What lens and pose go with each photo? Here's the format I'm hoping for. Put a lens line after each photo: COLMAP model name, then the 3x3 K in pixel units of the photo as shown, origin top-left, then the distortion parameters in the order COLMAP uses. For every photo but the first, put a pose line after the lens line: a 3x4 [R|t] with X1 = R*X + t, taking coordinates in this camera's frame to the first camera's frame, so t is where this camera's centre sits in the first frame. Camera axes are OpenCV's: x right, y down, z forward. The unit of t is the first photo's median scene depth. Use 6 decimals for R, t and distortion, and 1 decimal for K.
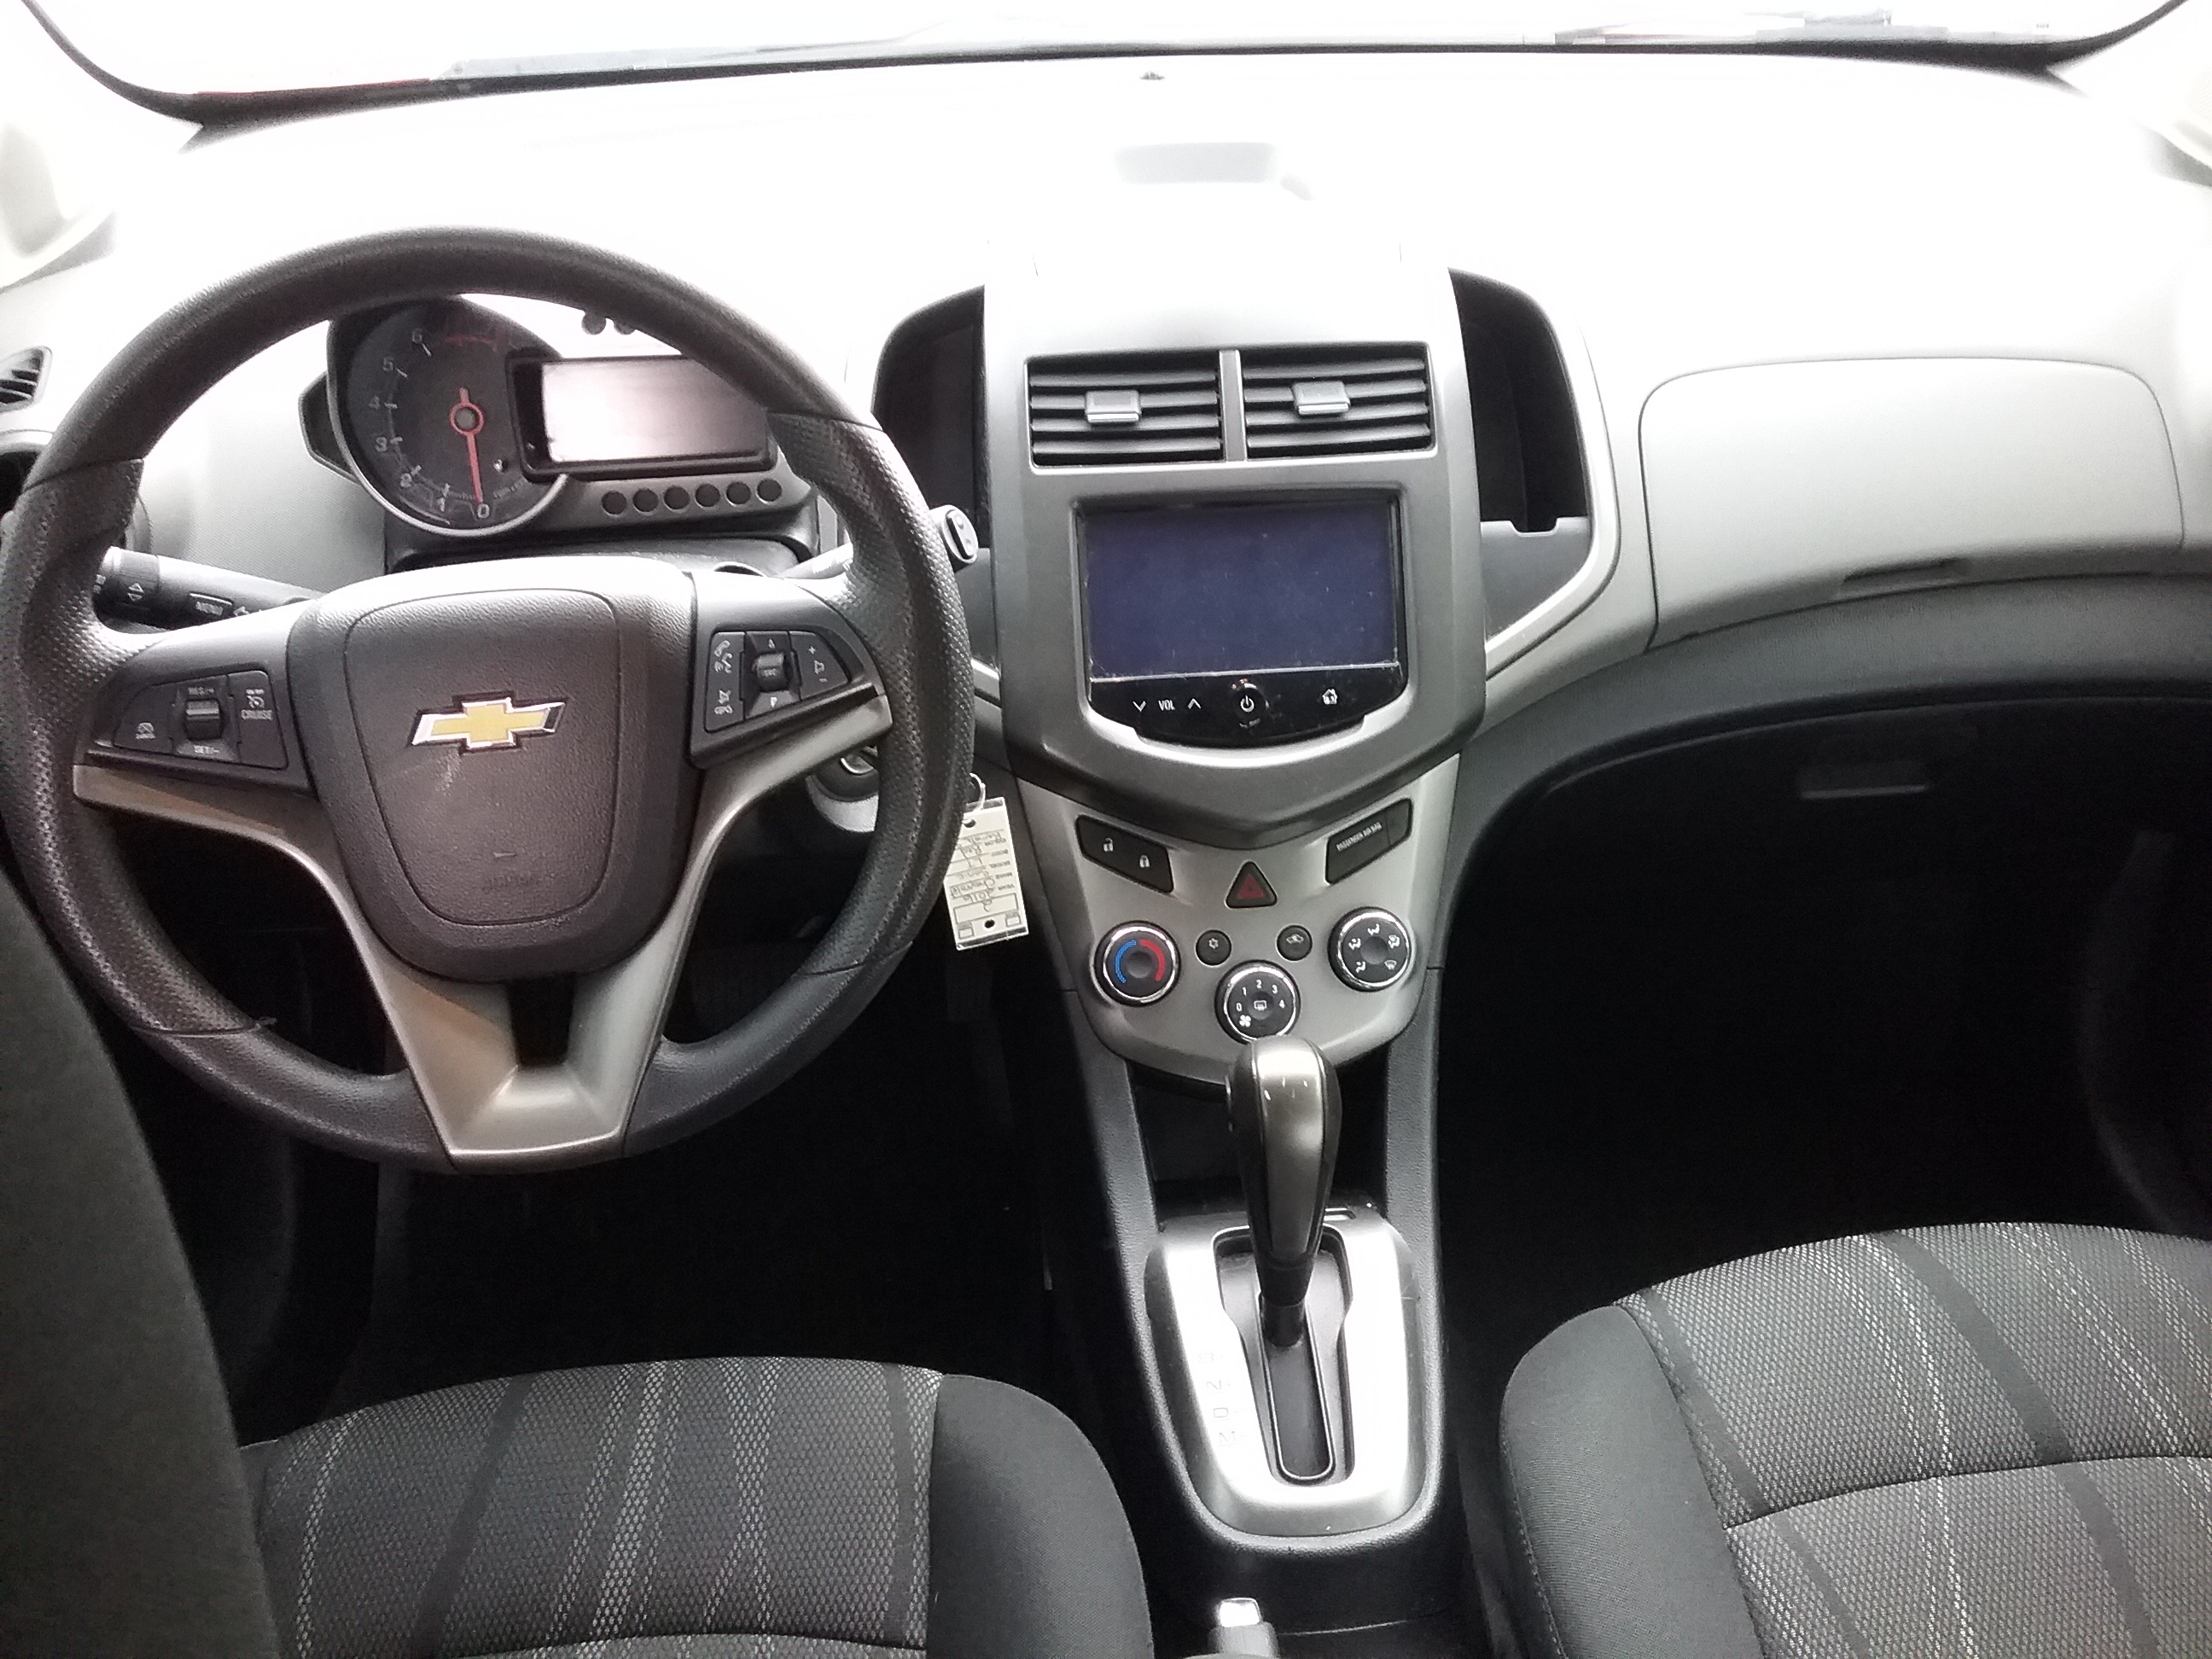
lens RADIAL K [[2073.4, 0, 1106.0], [0, 2073.4, 829.5], [0, 0, 1]] dist [0.049036, -0.000822]
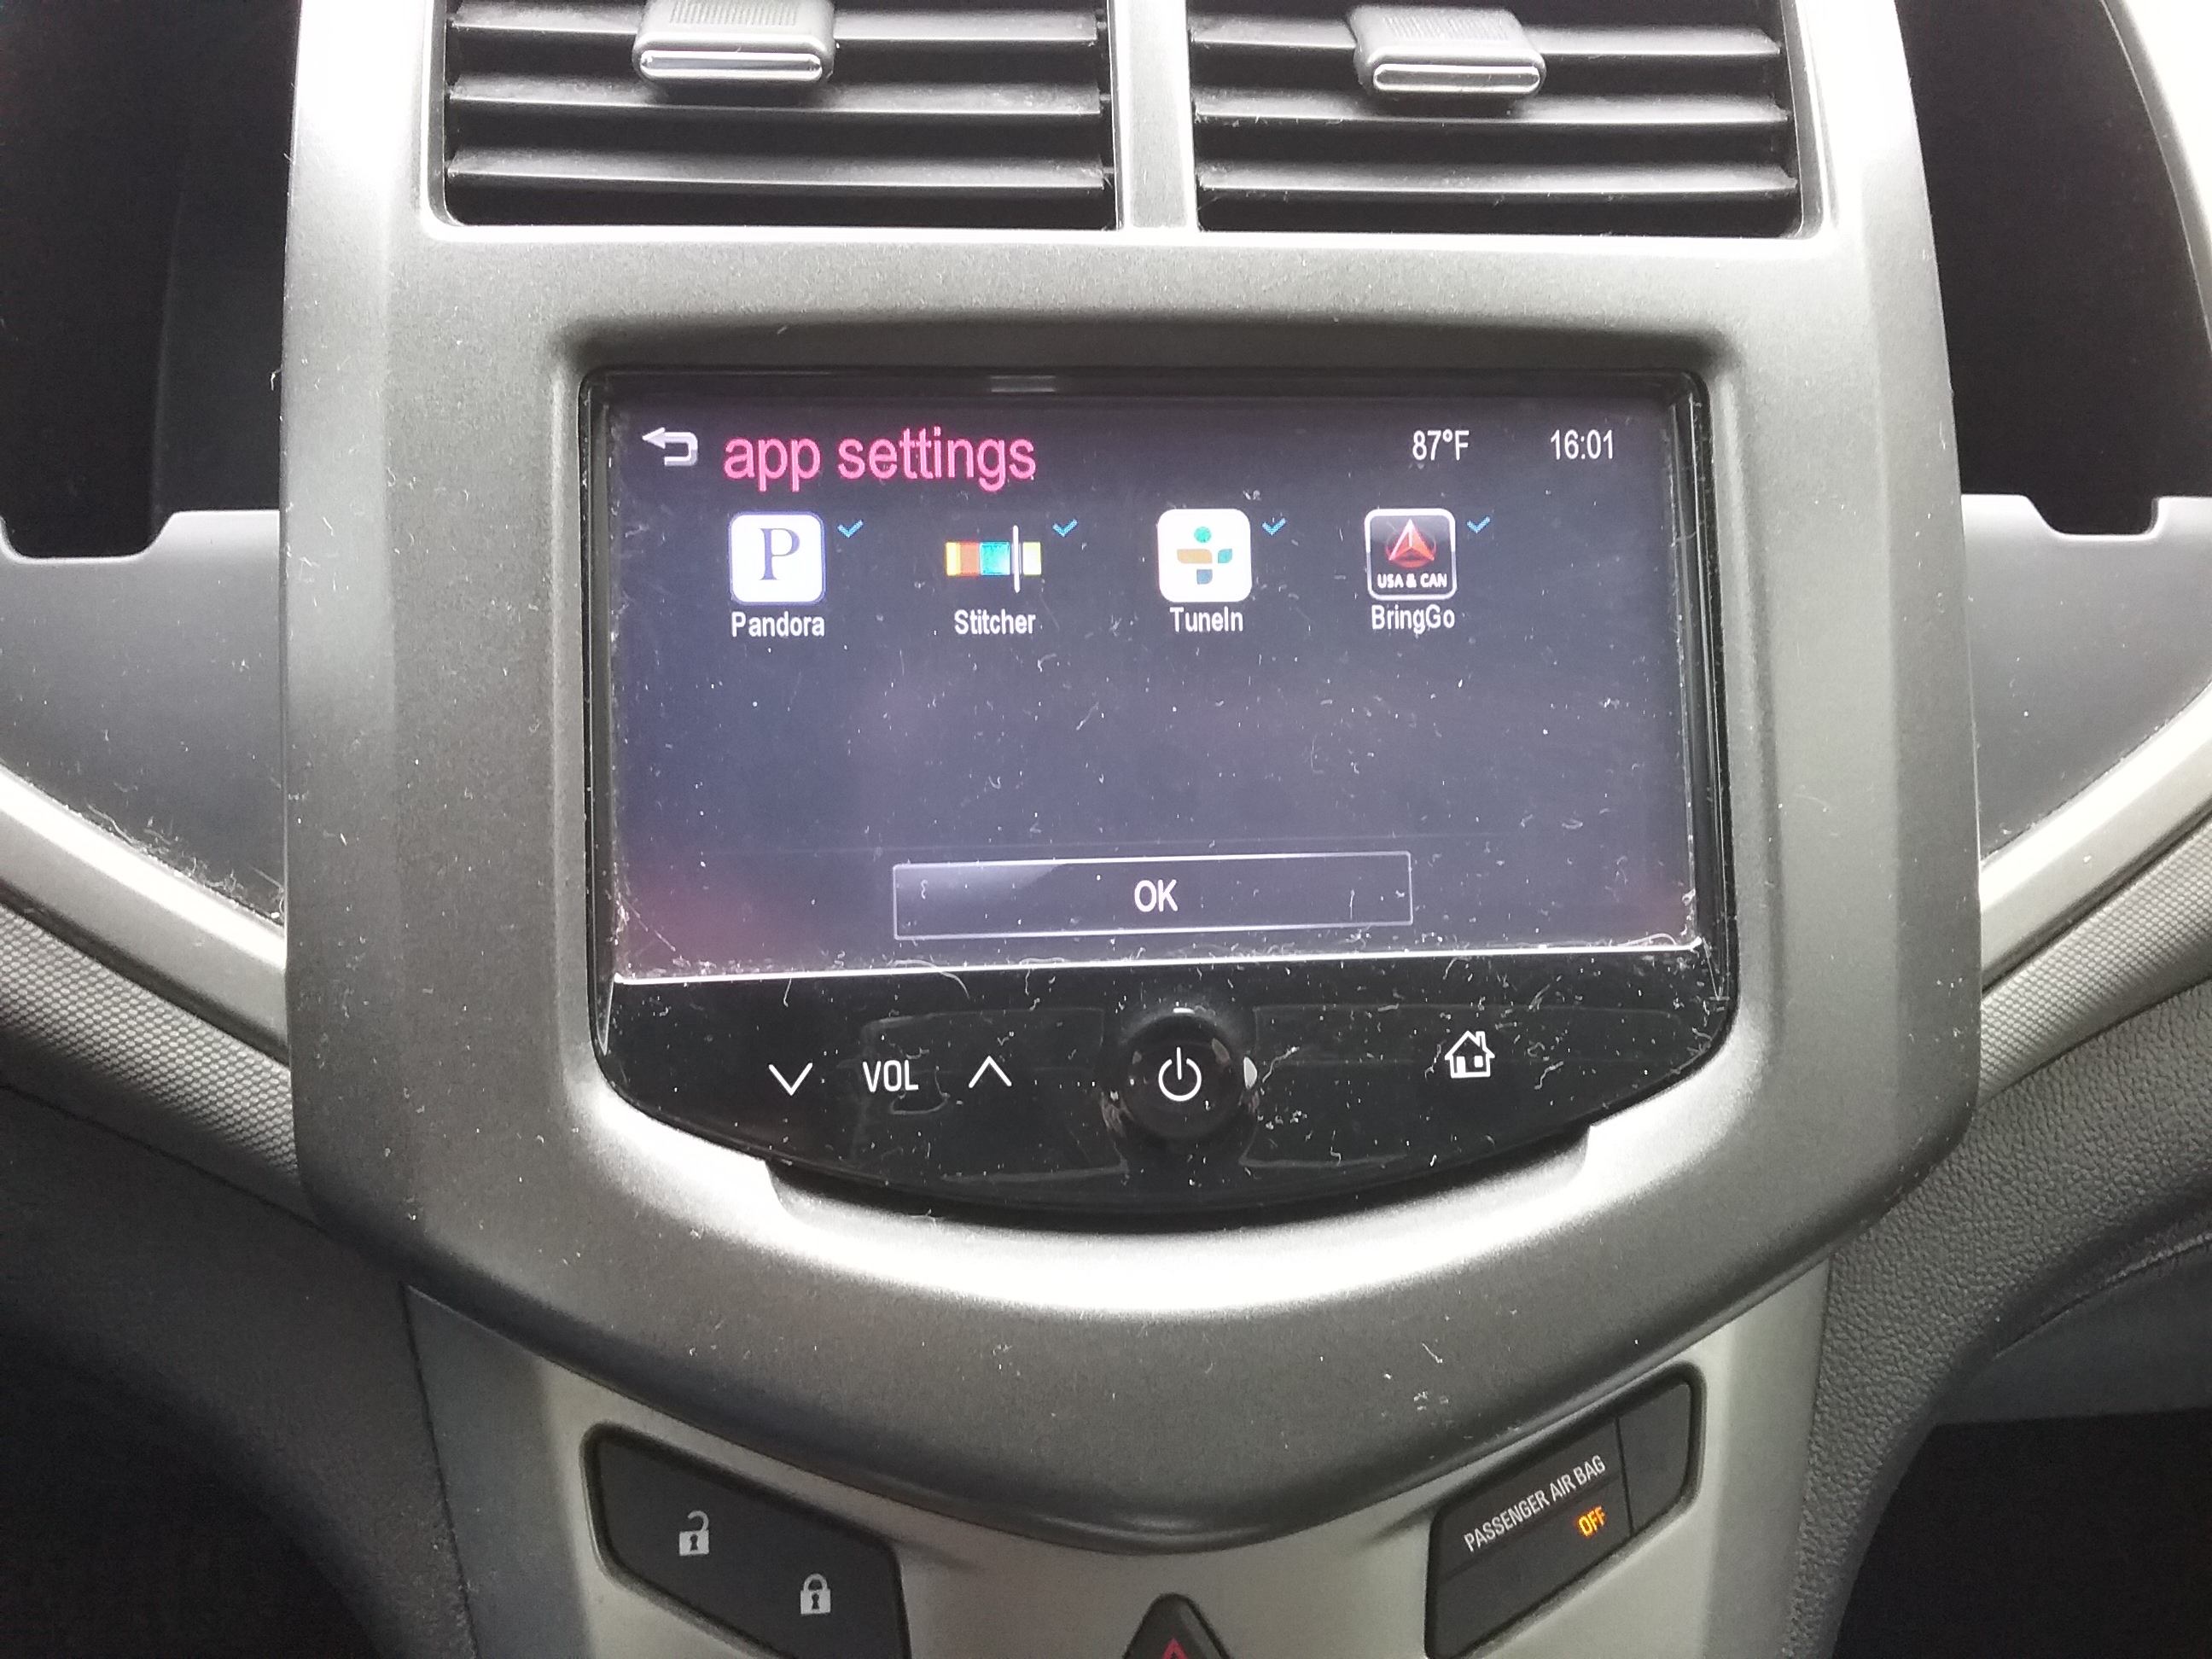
lens RADIAL K [[2073.4, 0, 1106.0], [0, 2073.4, 829.5], [0, 0, 1]] dist [0.049036, -0.000822]
pose [[0.998860, 0.026482, 0.039706, 0.046038], [-0.022620, 0.995244, -0.094755, -0.066695], [-0.042026, 0.093749, 0.994708, 0.715838]]
